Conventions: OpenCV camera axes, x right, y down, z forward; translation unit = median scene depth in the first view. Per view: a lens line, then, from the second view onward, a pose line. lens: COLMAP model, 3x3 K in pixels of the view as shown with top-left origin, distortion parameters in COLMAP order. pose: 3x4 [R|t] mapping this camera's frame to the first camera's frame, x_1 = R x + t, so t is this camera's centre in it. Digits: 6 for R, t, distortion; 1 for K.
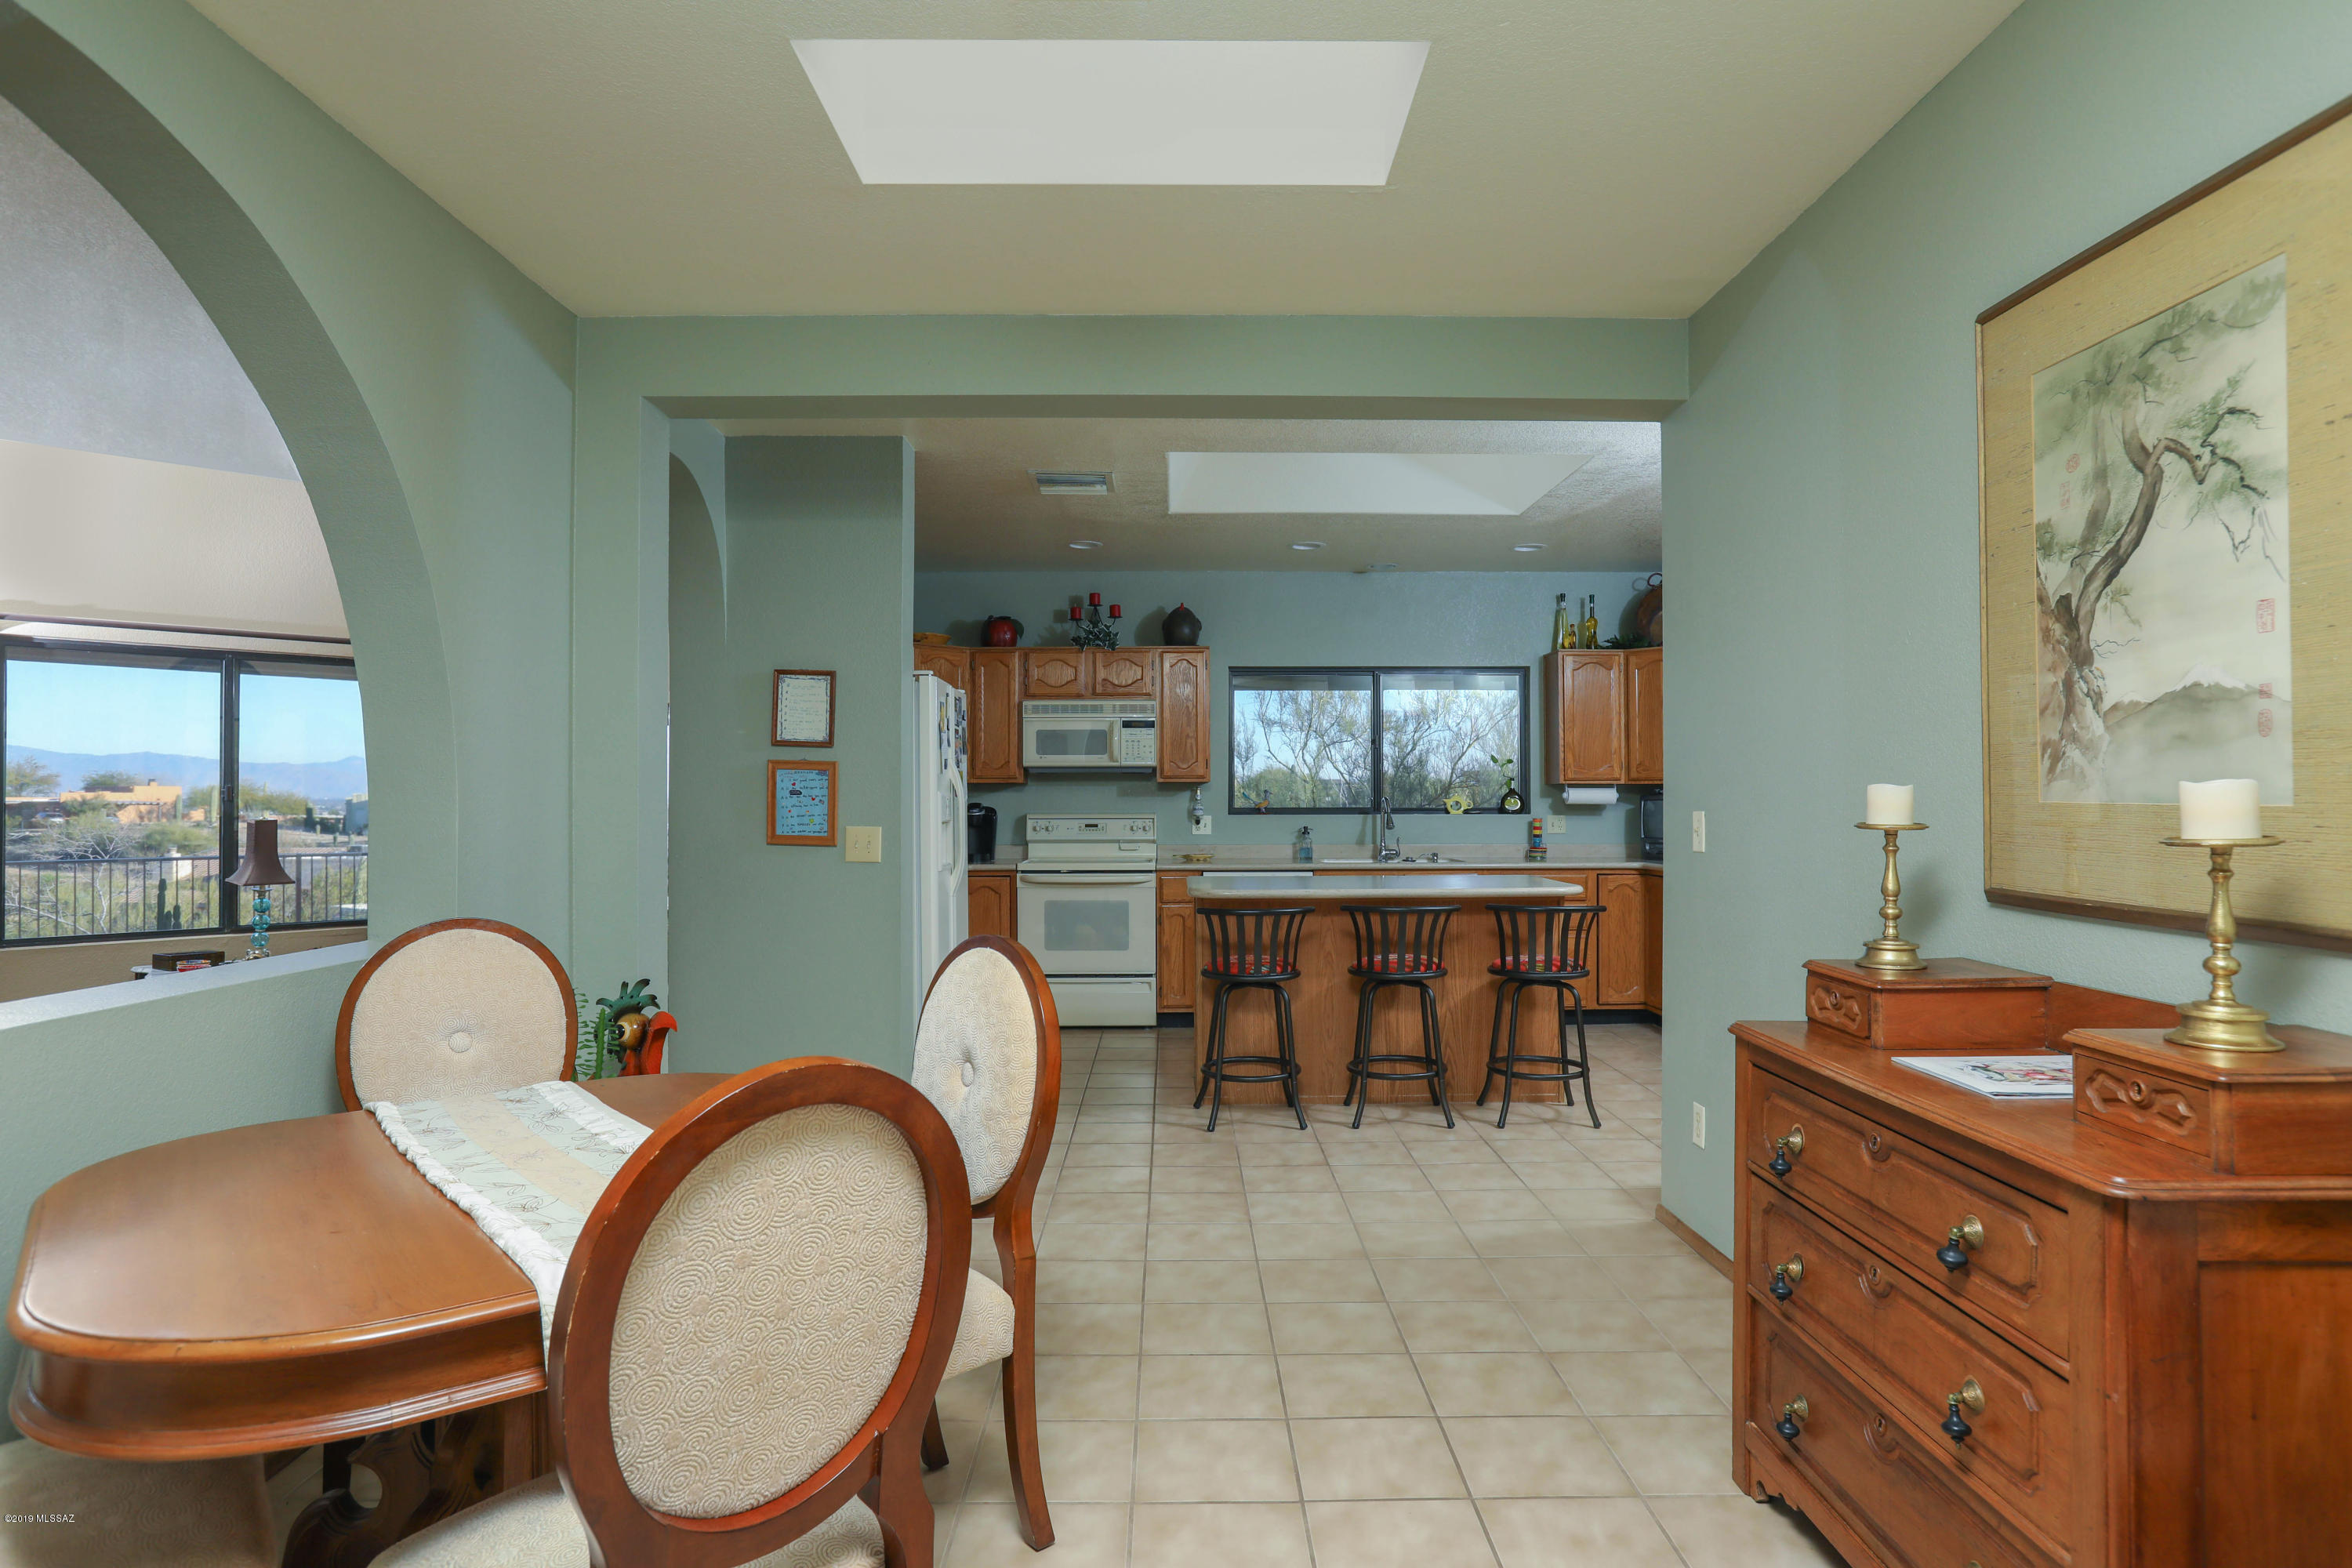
lens RADIAL K [[1250.4, 0, 1193.5], [0, 1250.4, 798.1], [0, 0, 1]] dist [-0.002840, 0.000968]
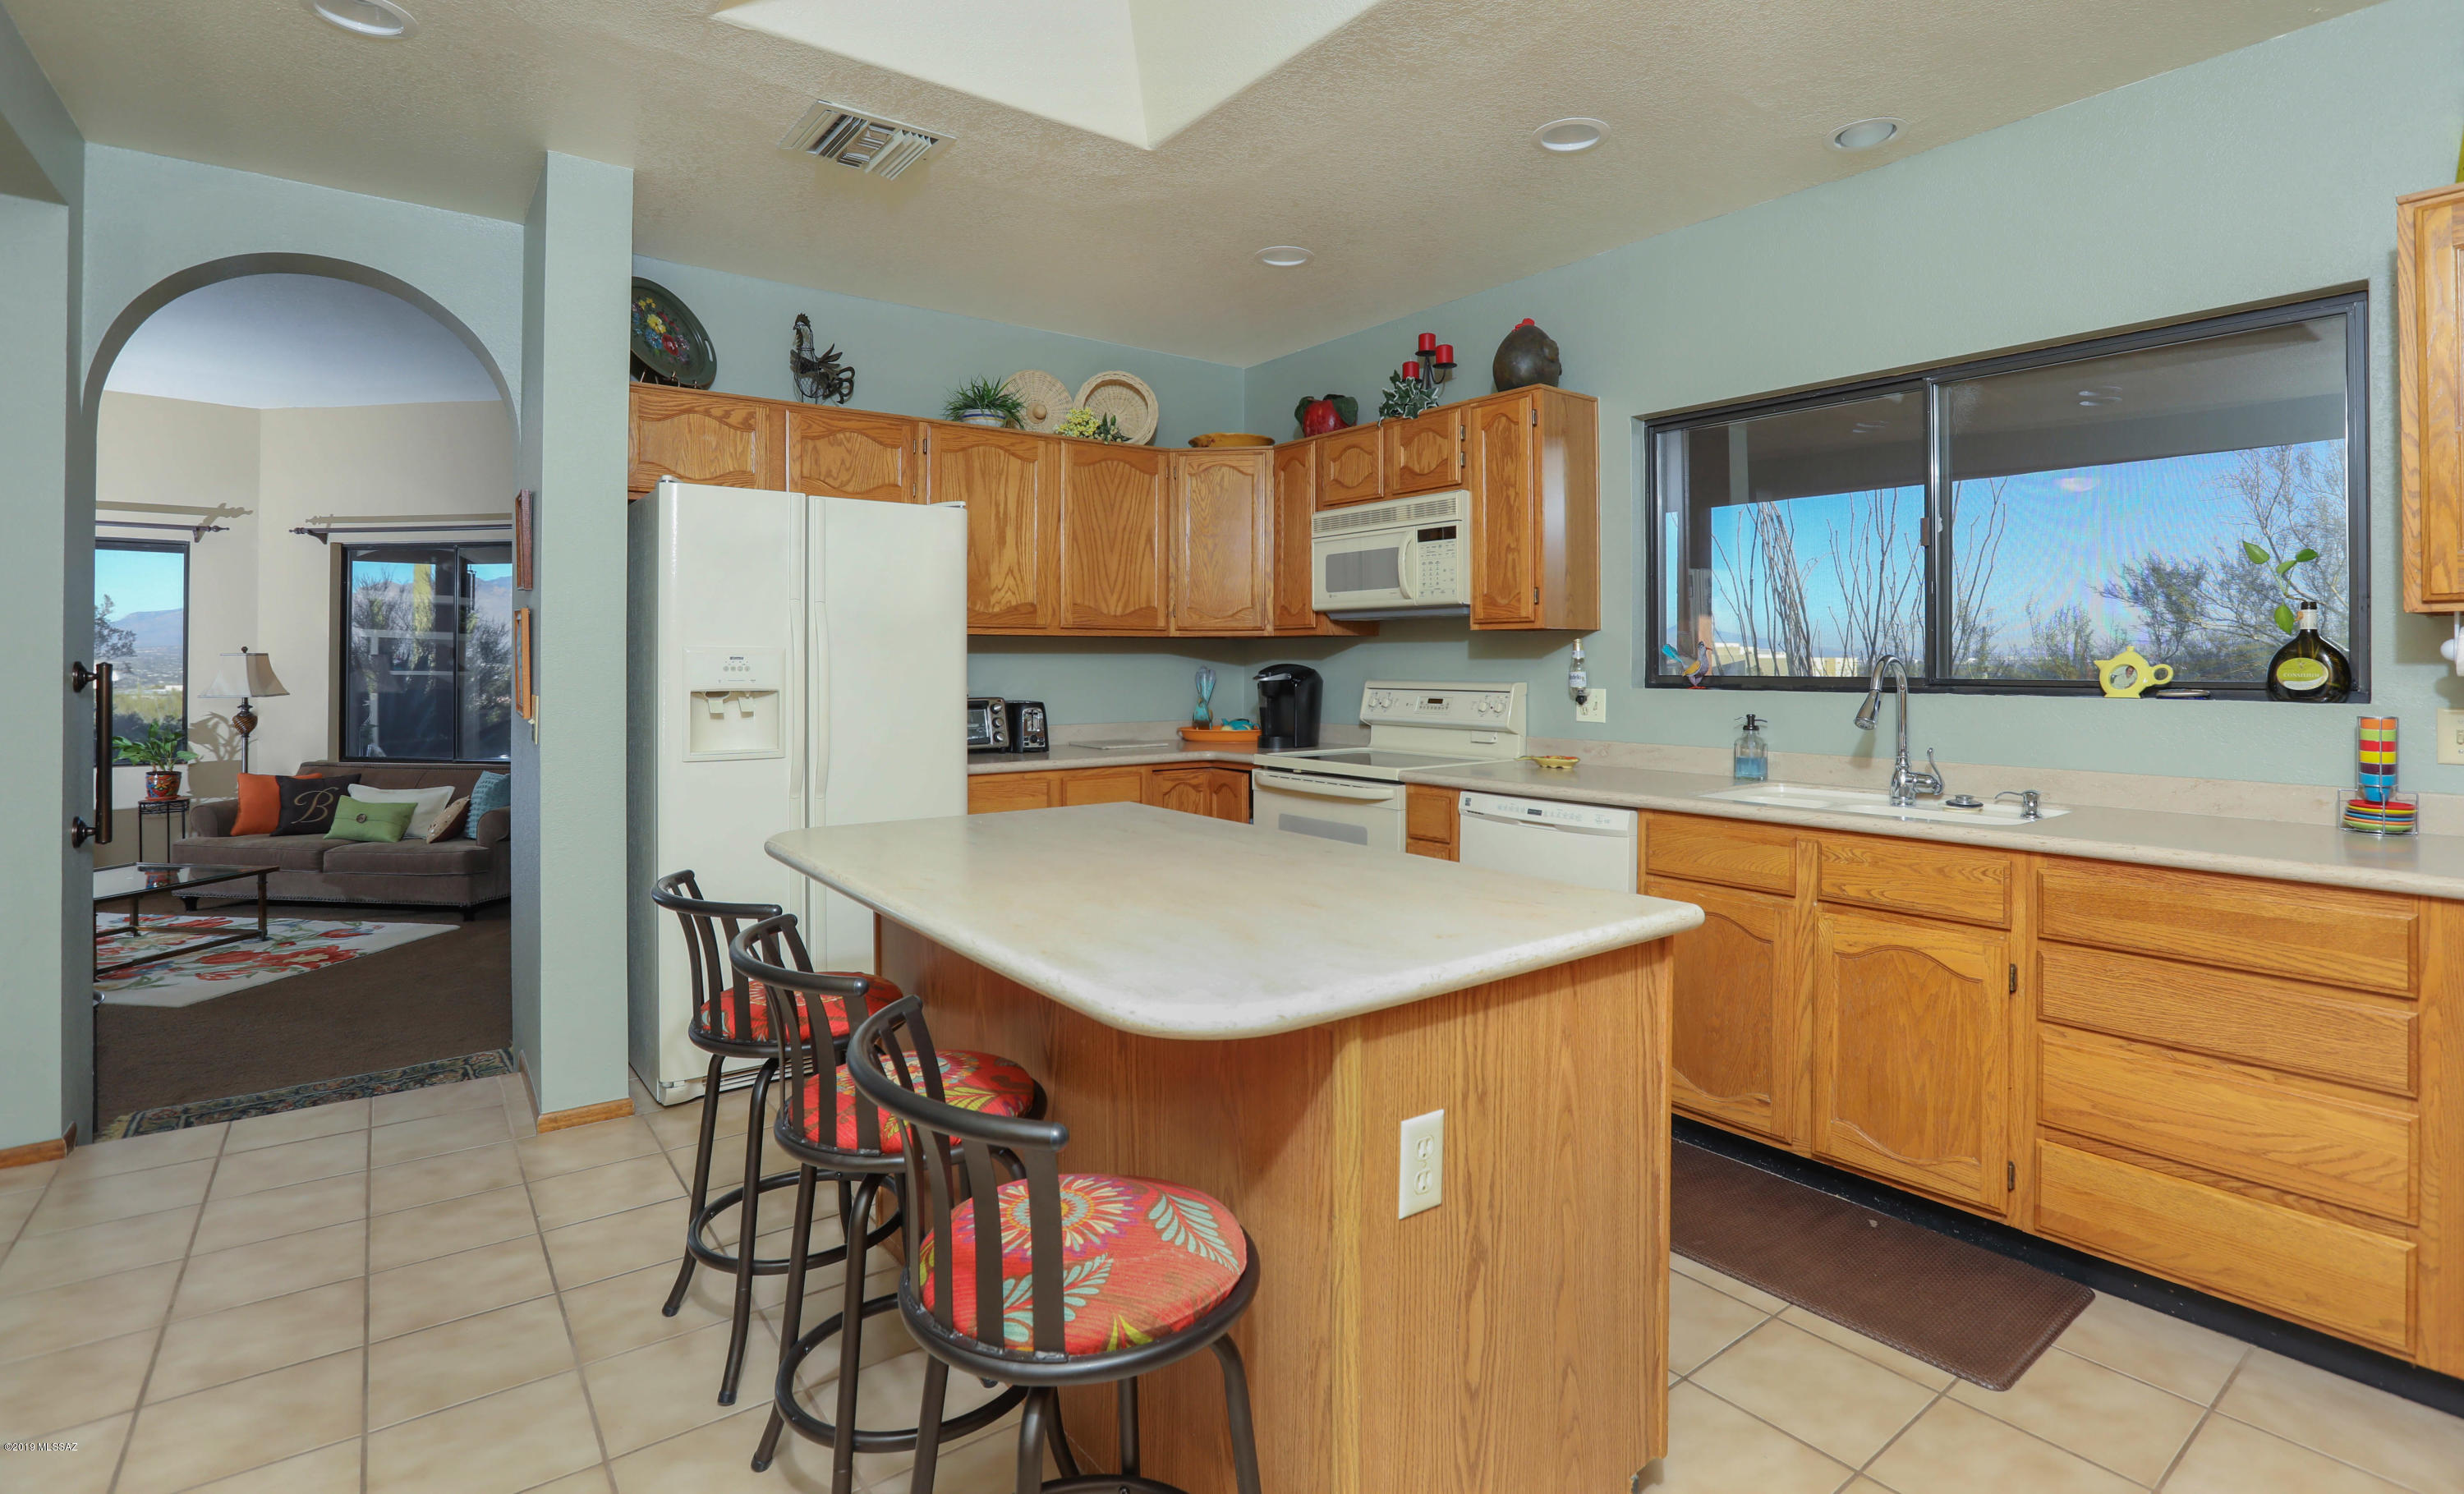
lens RADIAL K [[1182.4, 0, 1301.0], [0, 1182.4, 649.6], [0, 0, 1]] dist [-0.023596, -0.000746]
pose [[0.626551, -0.005515, -0.779361, 0.344690], [0.001061, 0.999980, -0.006223, -0.000445], [0.779380, 0.003072, 0.626545, 0.578787]]
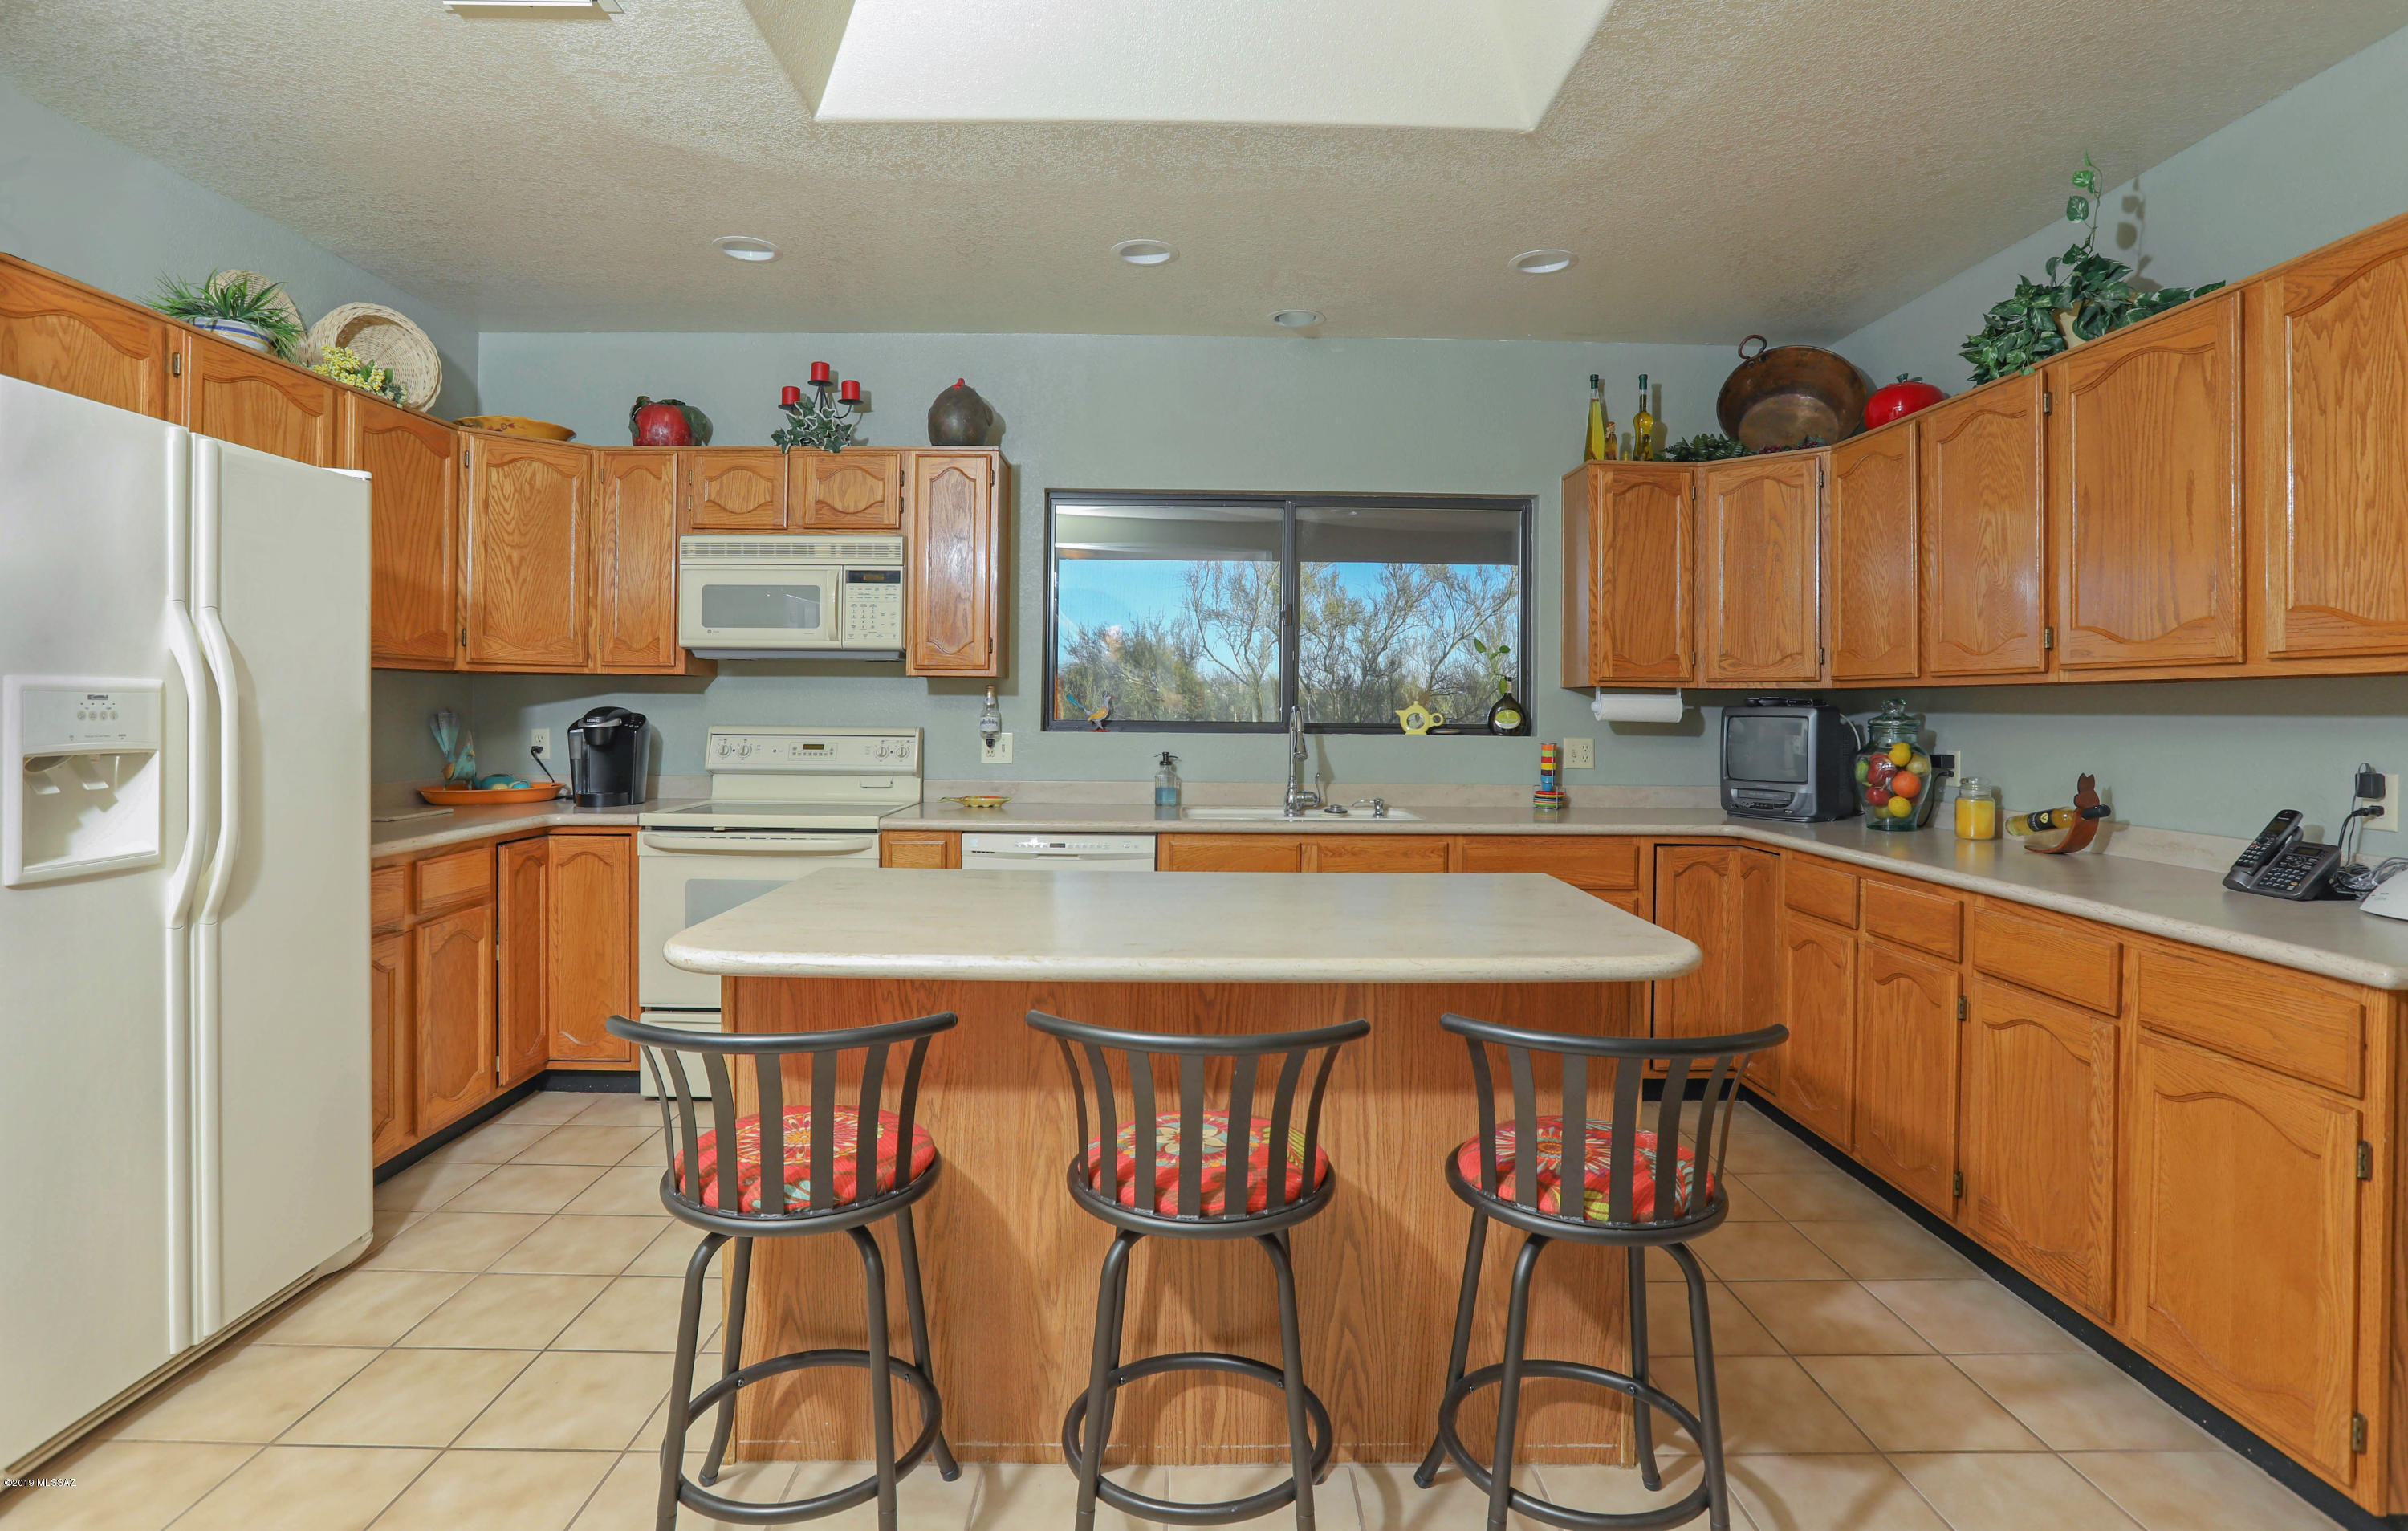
lens RADIAL K [[1145.1, 0, 1201.7], [0, 1145.1, 707.8], [0, 0, 1]] dist [-0.024309, 0.004975]
pose [[0.999926, 0.011827, -0.003002, 0.109333], [-0.011813, 0.999920, 0.004583, -0.001711], [0.003056, -0.004547, 0.999985, 0.449336]]
